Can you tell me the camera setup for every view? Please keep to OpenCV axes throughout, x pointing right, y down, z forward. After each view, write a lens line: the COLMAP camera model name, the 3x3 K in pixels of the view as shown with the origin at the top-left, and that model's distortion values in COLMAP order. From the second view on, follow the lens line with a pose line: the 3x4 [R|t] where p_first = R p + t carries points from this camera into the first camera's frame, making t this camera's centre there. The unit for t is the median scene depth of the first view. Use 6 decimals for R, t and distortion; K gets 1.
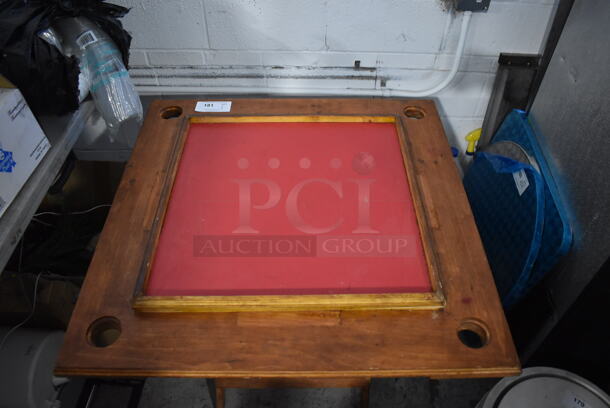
lens RADIAL K [[481.5, 0, 308.1], [0, 481.5, 202.6], [0, 0, 1]] dist [-0.098305, 0.021877]
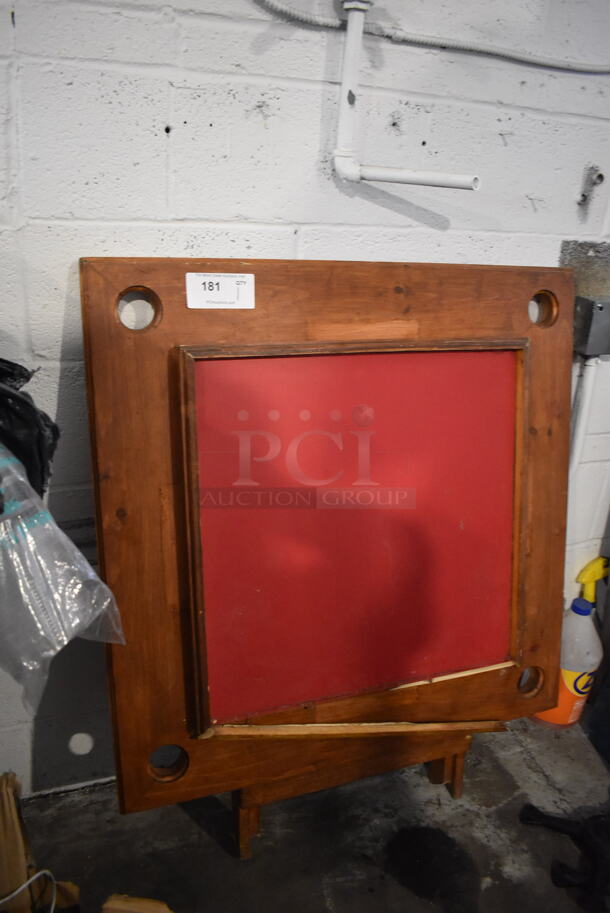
lens RADIAL K [[720.7, 0, 308.8], [0, 720.7, 453.6], [0, 0, 1]] dist [-0.098305, 0.021877]
pose [[0.926766, -0.099480, 0.362226, -0.339476], [0.231961, 0.910037, -0.343551, -0.073953], [-0.295462, 0.402414, 0.866467, 0.374879]]
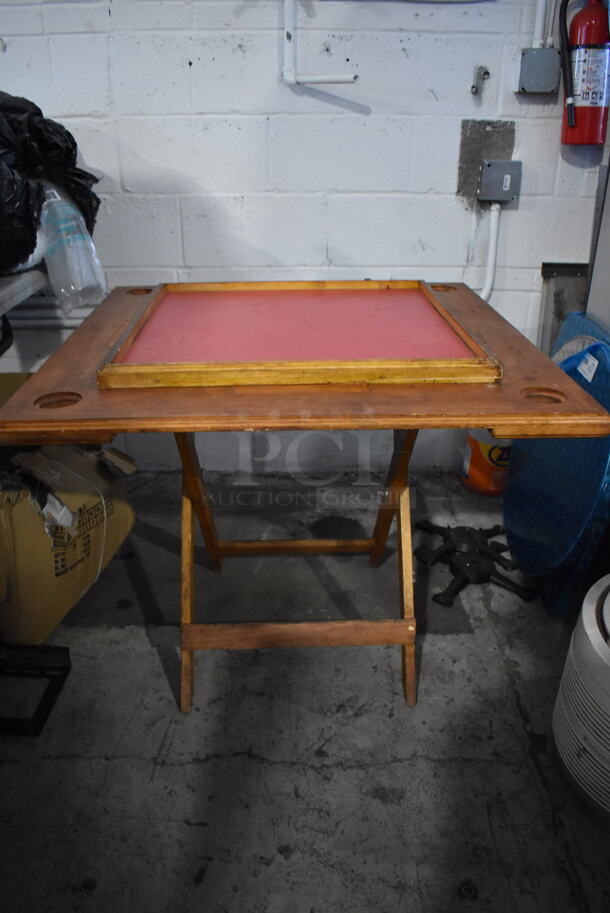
lens RADIAL K [[720.7, 0, 301.0], [0, 720.7, 453.2], [0, 0, 1]] dist [-0.098305, 0.021877]
pose [[0.999685, -0.018235, 0.017223, -0.038580], [0.023191, 0.933566, -0.357653, 0.457439], [-0.009557, 0.357940, 0.933696, -0.025577]]
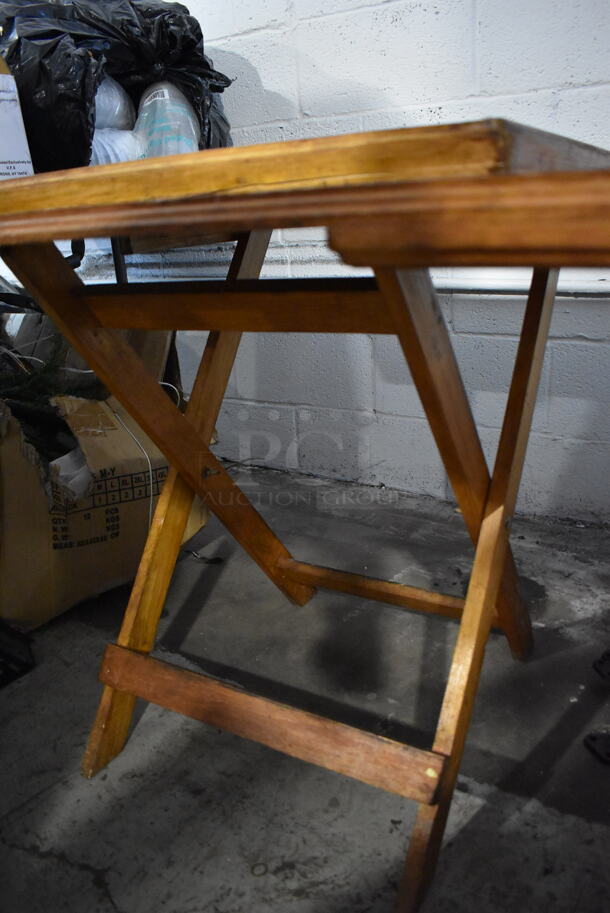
lens RADIAL K [[720.7, 0, 304.7], [0, 720.7, 453.4], [0, 0, 1]] dist [-0.098305, 0.021877]
pose [[0.853054, 0.111819, -0.509702, 0.258667], [-0.326912, 0.875850, -0.354986, 0.348462], [0.406728, 0.469450, 0.783702, 0.427635]]
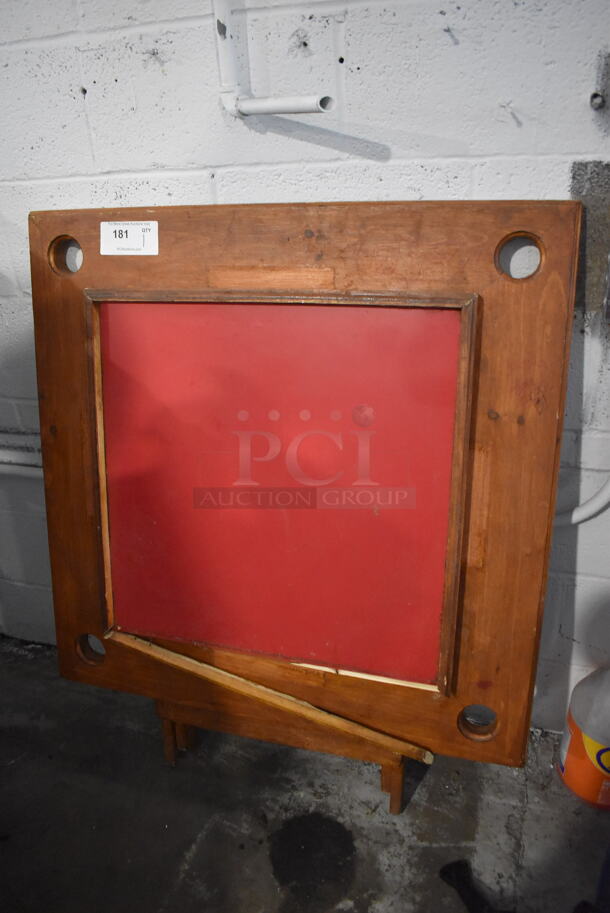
lens RADIAL K [[720.7, 0, 307.9], [0, 720.7, 453.5], [0, 0, 1]] dist [-0.098305, 0.021877]
pose [[0.958902, 0.056608, -0.278032, 0.240524], [-0.142373, 0.943601, -0.298910, -0.071873], [0.245431, 0.326209, 0.912881, 0.384758]]
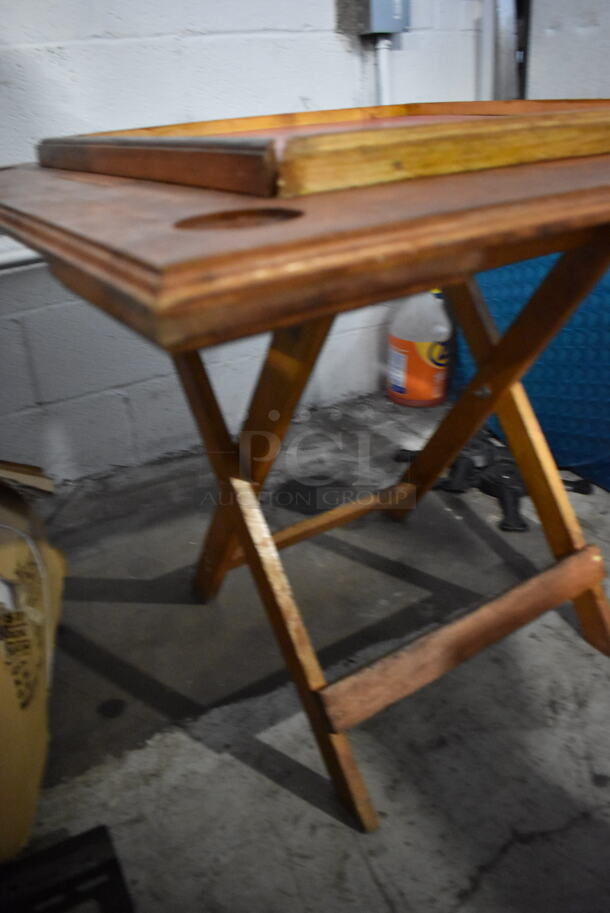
lens RADIAL K [[720.7, 0, 305.1], [0, 720.7, 450.4], [0, 0, 1]] dist [-0.098305, 0.021877]
pose [[0.849136, -0.292798, 0.439588, -0.367356], [0.427390, 0.869913, -0.246148, 0.300268], [-0.310332, 0.396889, 0.863813, 0.405680]]
